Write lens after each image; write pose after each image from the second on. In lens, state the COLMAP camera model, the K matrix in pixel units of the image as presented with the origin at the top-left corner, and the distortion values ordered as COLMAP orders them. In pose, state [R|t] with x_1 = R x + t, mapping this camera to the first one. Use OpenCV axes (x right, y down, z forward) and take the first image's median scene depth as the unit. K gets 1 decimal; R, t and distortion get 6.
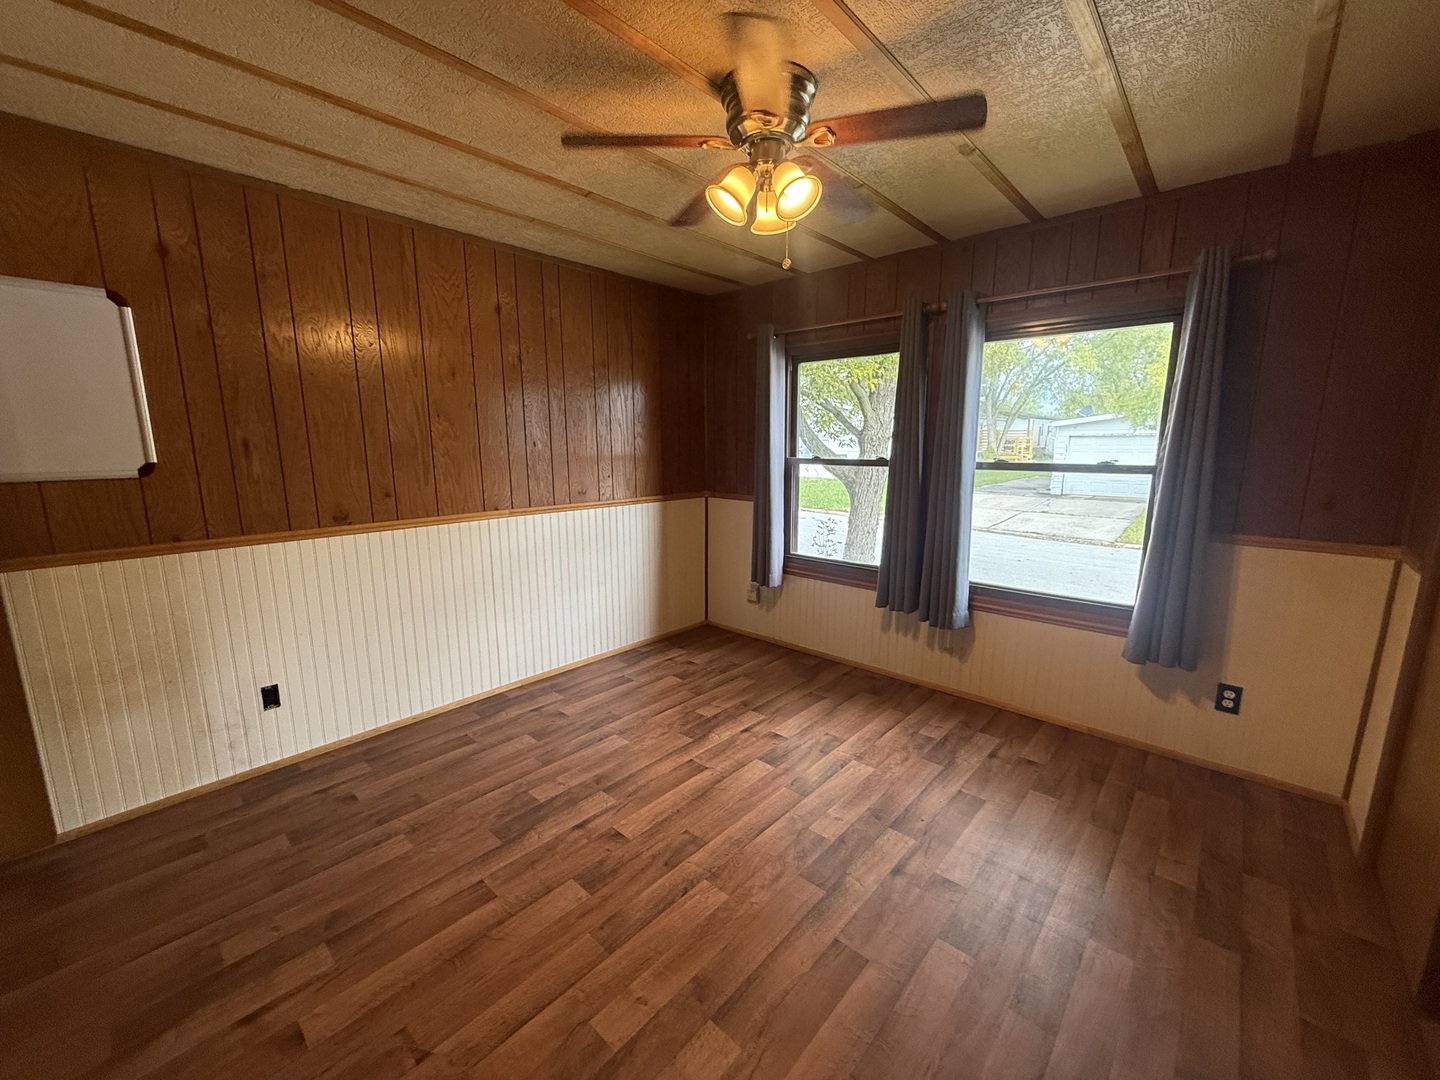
lens RADIAL K [[573.5, 0, 715.6], [0, 573.5, 541.2], [0, 0, 1]] dist [0.000108, -0.000098]
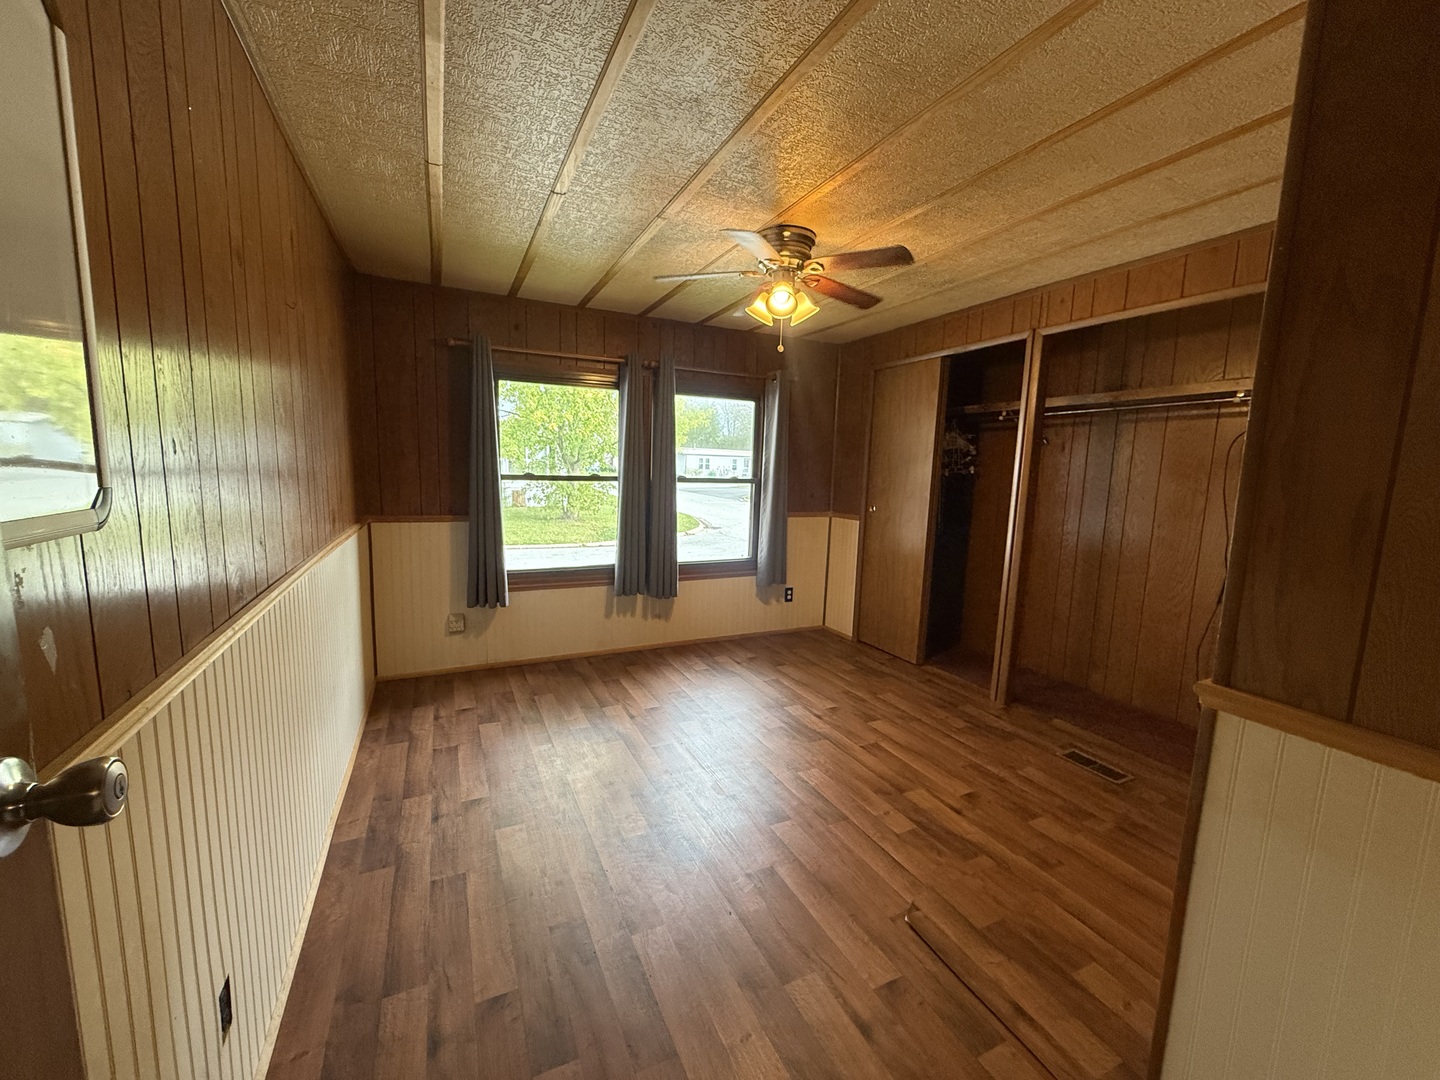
lens RADIAL K [[573.5, 0, 715.6], [0, 573.5, 541.2], [0, 0, 1]] dist [0.000108, -0.000098]
pose [[0.374446, -0.107835, 0.920957, -0.805213], [0.130928, 0.989412, 0.062617, -0.053650], [-0.917959, 0.097133, 0.384600, 0.354080]]
